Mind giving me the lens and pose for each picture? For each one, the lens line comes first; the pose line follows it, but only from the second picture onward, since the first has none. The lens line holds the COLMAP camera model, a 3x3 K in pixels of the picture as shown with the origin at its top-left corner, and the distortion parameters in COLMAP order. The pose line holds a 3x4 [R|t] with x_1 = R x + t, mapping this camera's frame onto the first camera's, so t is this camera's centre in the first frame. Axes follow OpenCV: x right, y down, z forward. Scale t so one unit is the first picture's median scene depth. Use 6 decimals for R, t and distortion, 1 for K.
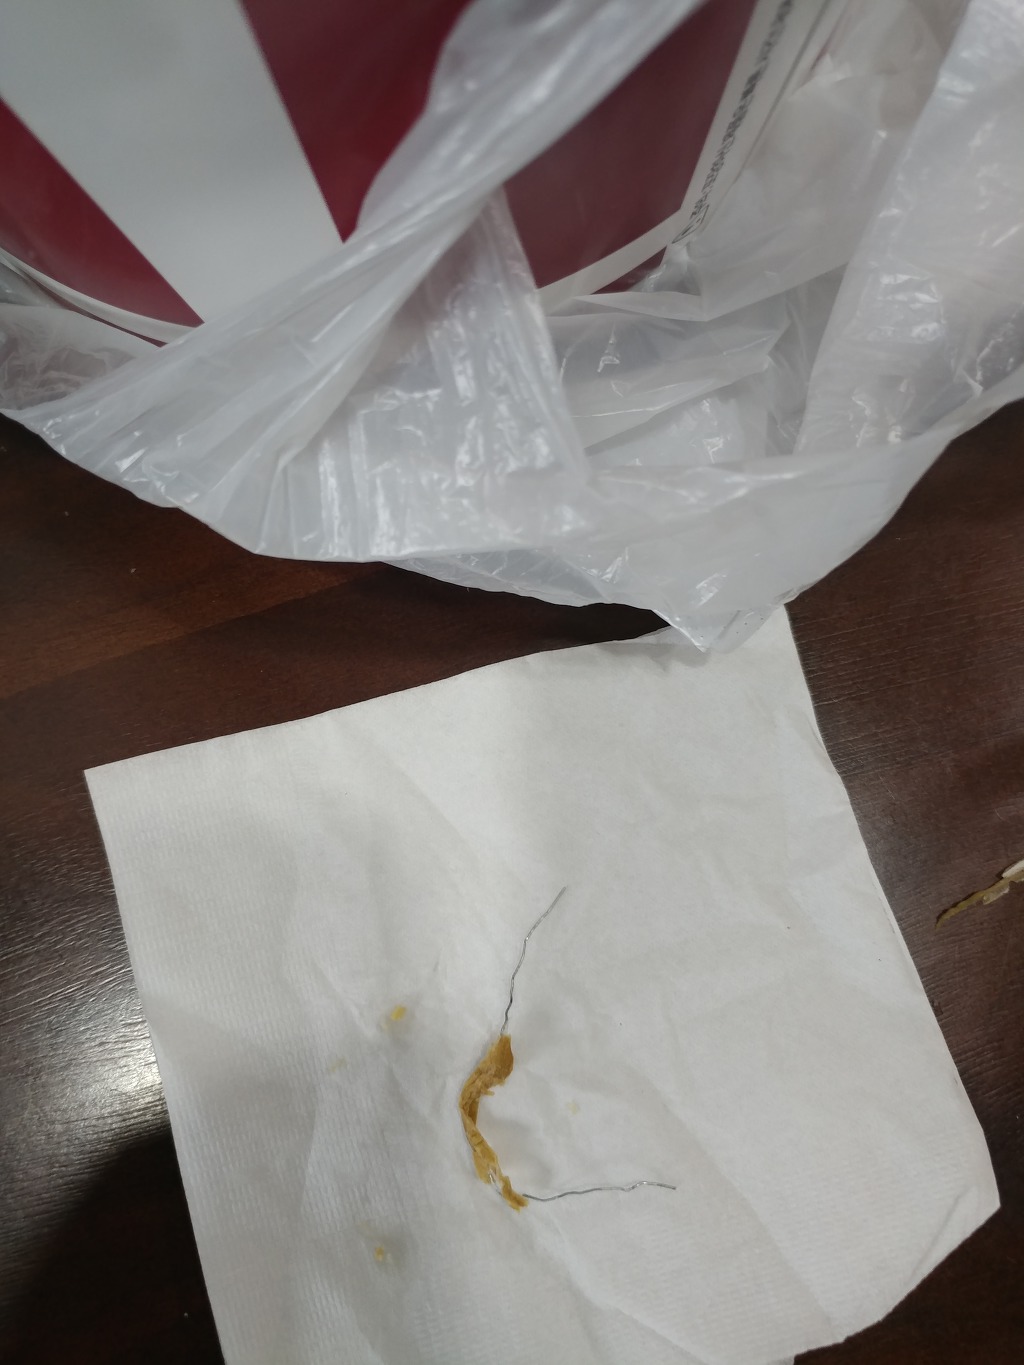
lens RADIAL K [[1119.8, 0, 512.0], [0, 1119.8, 682.5], [0, 0, 1]] dist [-0.004087, -0.001617]
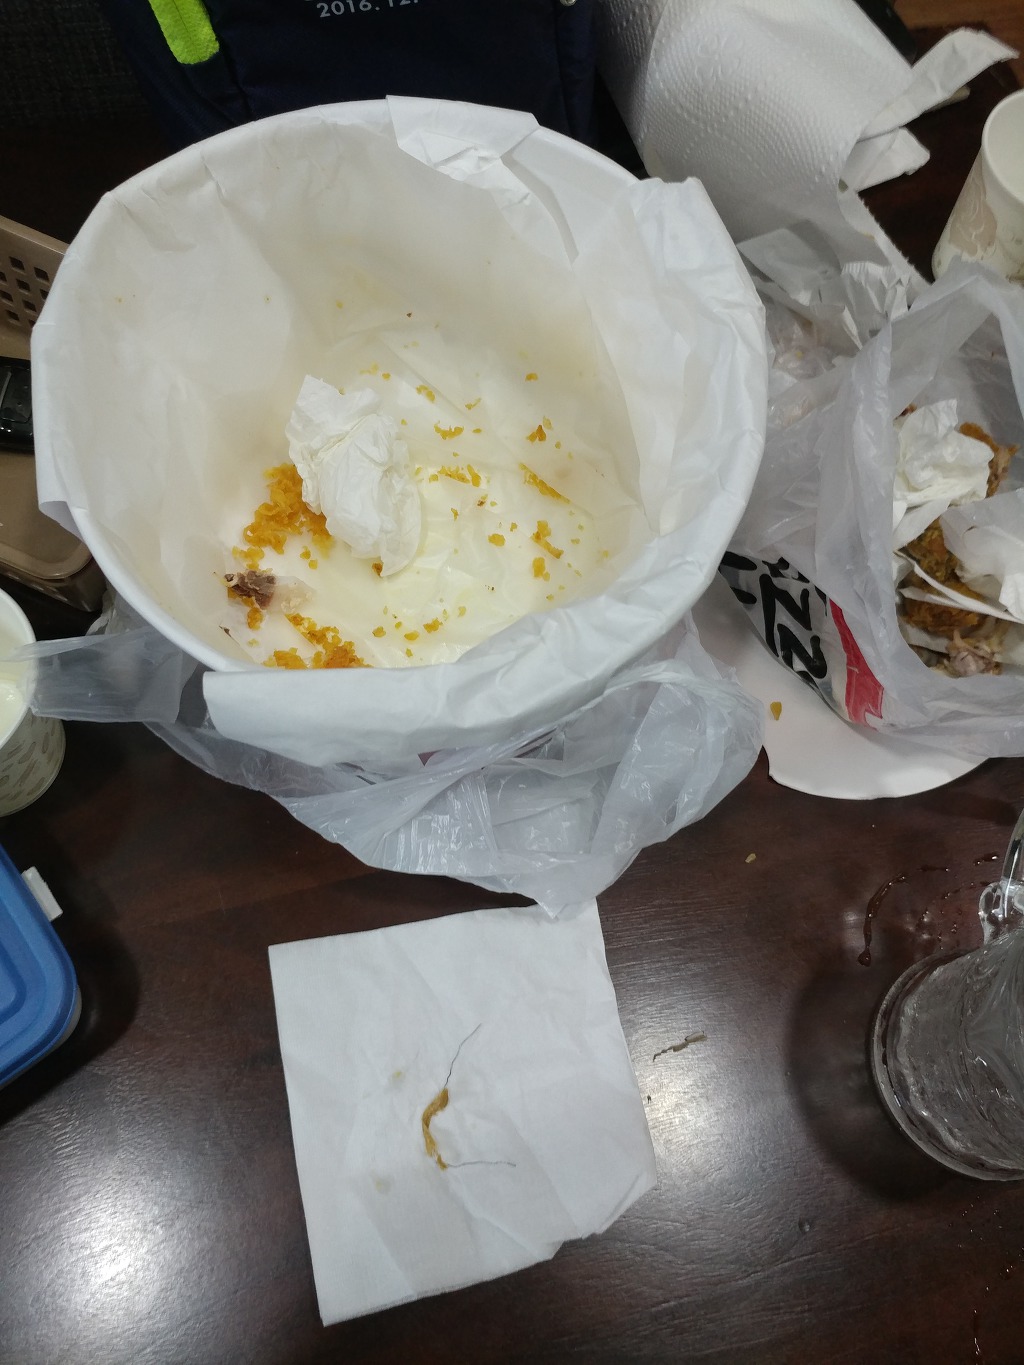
lens RADIAL K [[1119.8, 0, 512.0], [0, 1119.8, 682.5], [0, 0, 1]] dist [-0.004087, -0.001617]
pose [[0.995141, 0.098007, 0.009456, 0.024345], [-0.094543, 0.977942, -0.186258, -0.067158], [-0.027502, 0.184459, 0.982455, -1.313988]]
